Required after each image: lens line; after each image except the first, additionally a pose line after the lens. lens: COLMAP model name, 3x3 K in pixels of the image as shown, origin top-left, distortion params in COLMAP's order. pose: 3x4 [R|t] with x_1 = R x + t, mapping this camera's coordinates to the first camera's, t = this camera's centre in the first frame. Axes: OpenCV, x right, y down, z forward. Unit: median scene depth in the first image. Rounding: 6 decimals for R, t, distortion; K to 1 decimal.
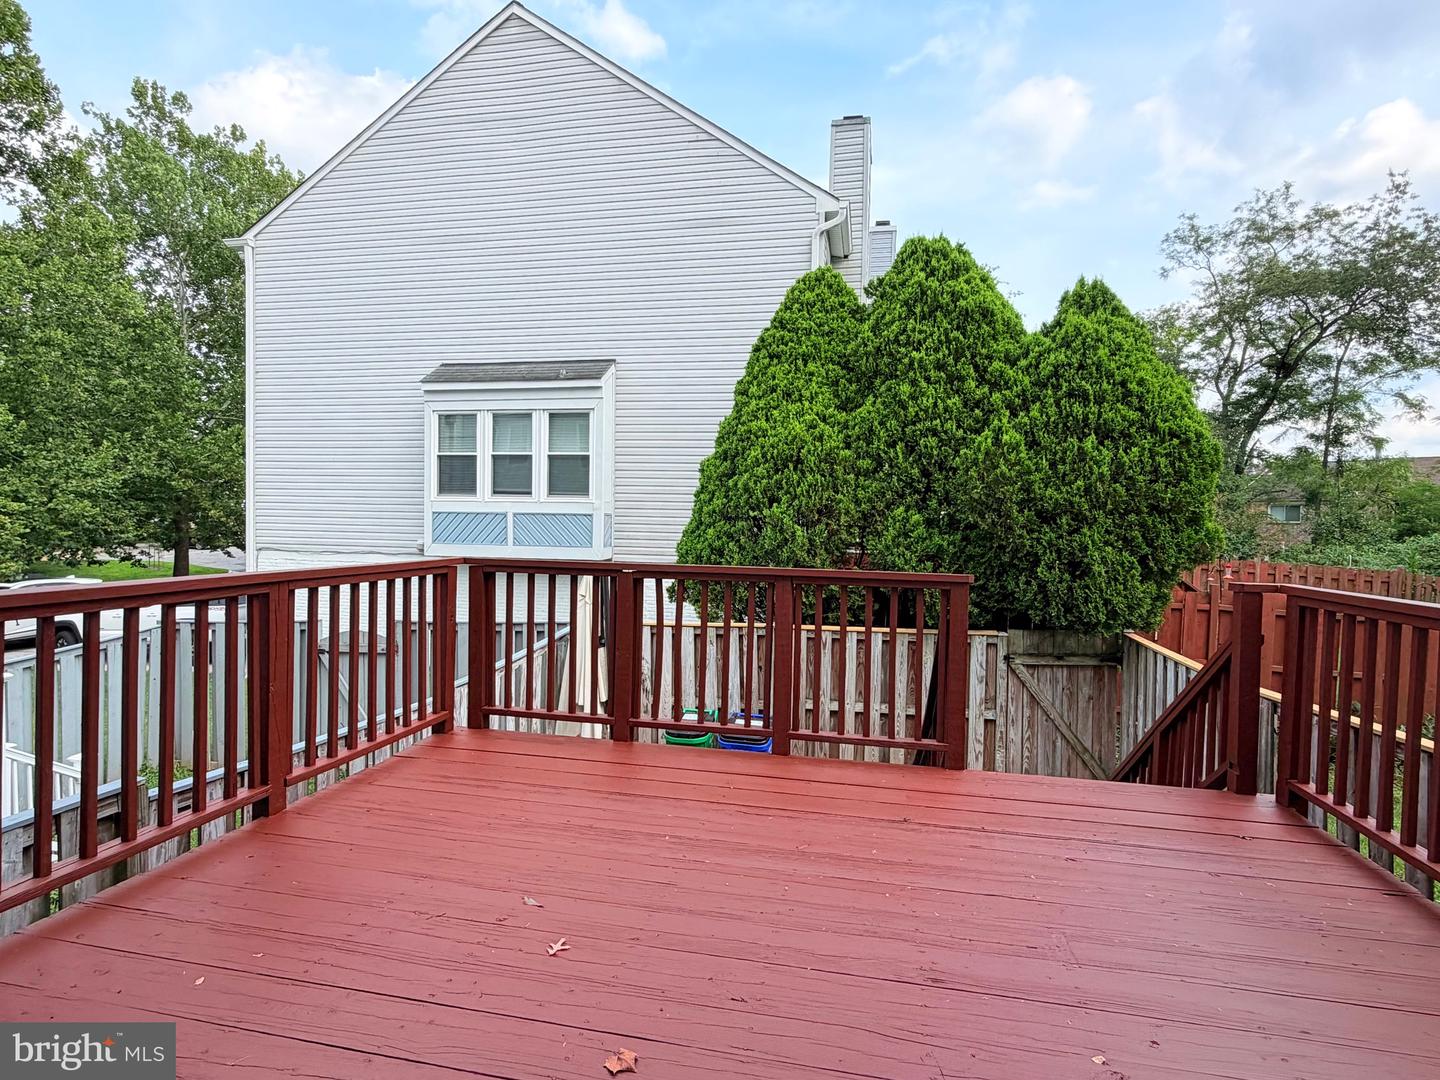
lens RADIAL K [[752.5, 0, 715.0], [0, 752.5, 542.4], [0, 0, 1]] dist [-0.003101, 0.000616]
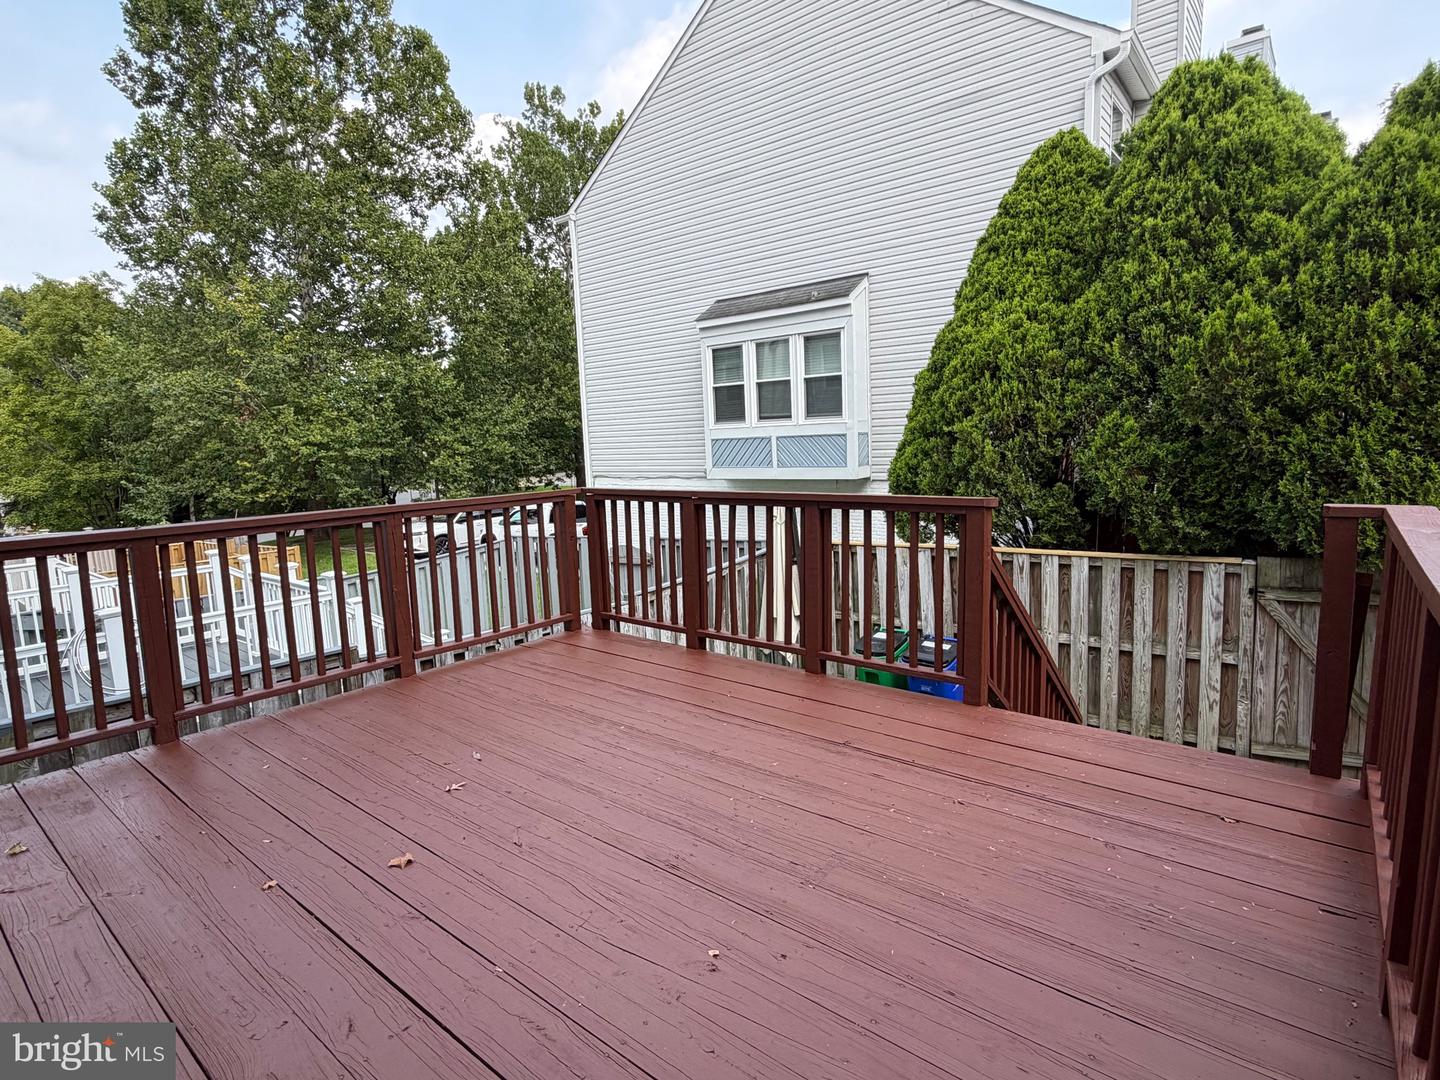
lens RADIAL K [[752.5, 0, 713.9], [0, 752.5, 539.2], [0, 0, 1]] dist [-0.003101, 0.000616]
pose [[0.884353, 0.010627, -0.466698, 0.231818], [0.040165, 0.994301, 0.098751, -0.005423], [0.465088, -0.106076, 0.878887, 0.020880]]
